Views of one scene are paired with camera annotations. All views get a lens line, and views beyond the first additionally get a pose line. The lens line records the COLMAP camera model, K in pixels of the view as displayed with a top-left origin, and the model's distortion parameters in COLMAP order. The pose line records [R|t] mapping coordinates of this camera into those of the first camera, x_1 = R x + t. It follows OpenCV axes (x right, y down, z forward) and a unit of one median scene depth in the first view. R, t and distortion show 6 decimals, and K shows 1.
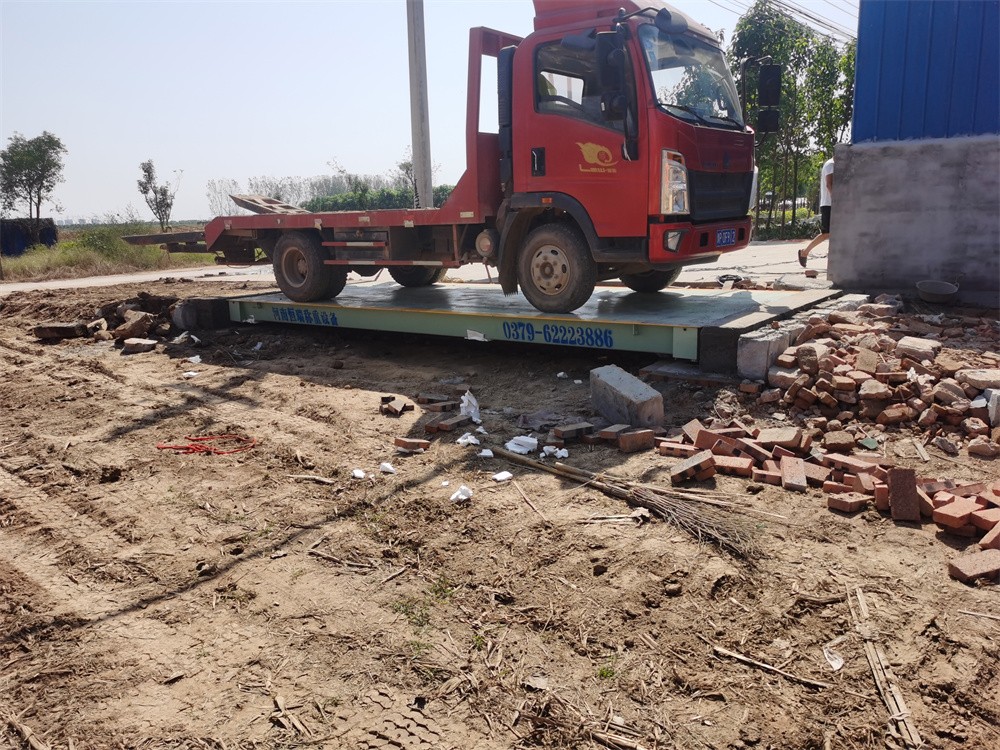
lens RADIAL K [[785.9, 0, 502.8], [0, 785.9, 376.1], [0, 0, 1]] dist [0.032312, -0.008941]
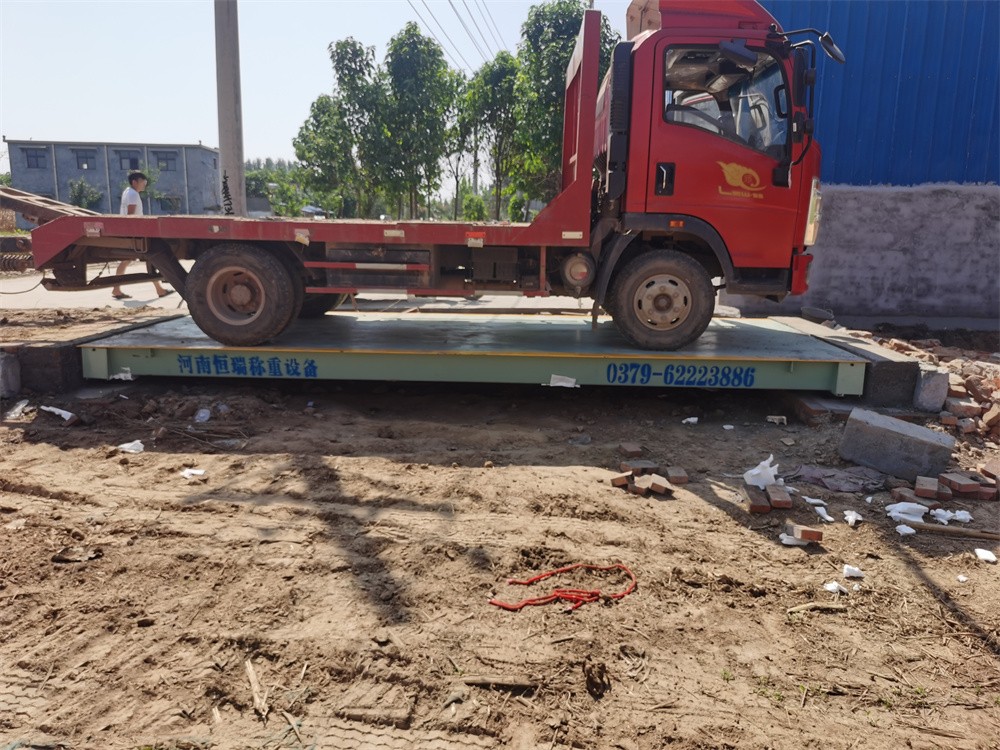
lens RADIAL K [[785.9, 0, 501.9], [0, 785.9, 372.1], [0, 0, 1]] dist [0.032312, -0.008941]
pose [[0.823472, -0.057394, 0.564447, -0.593811], [0.070495, 0.997511, -0.001416, -0.069291], [-0.562960, 0.040957, 0.825468, 0.383996]]
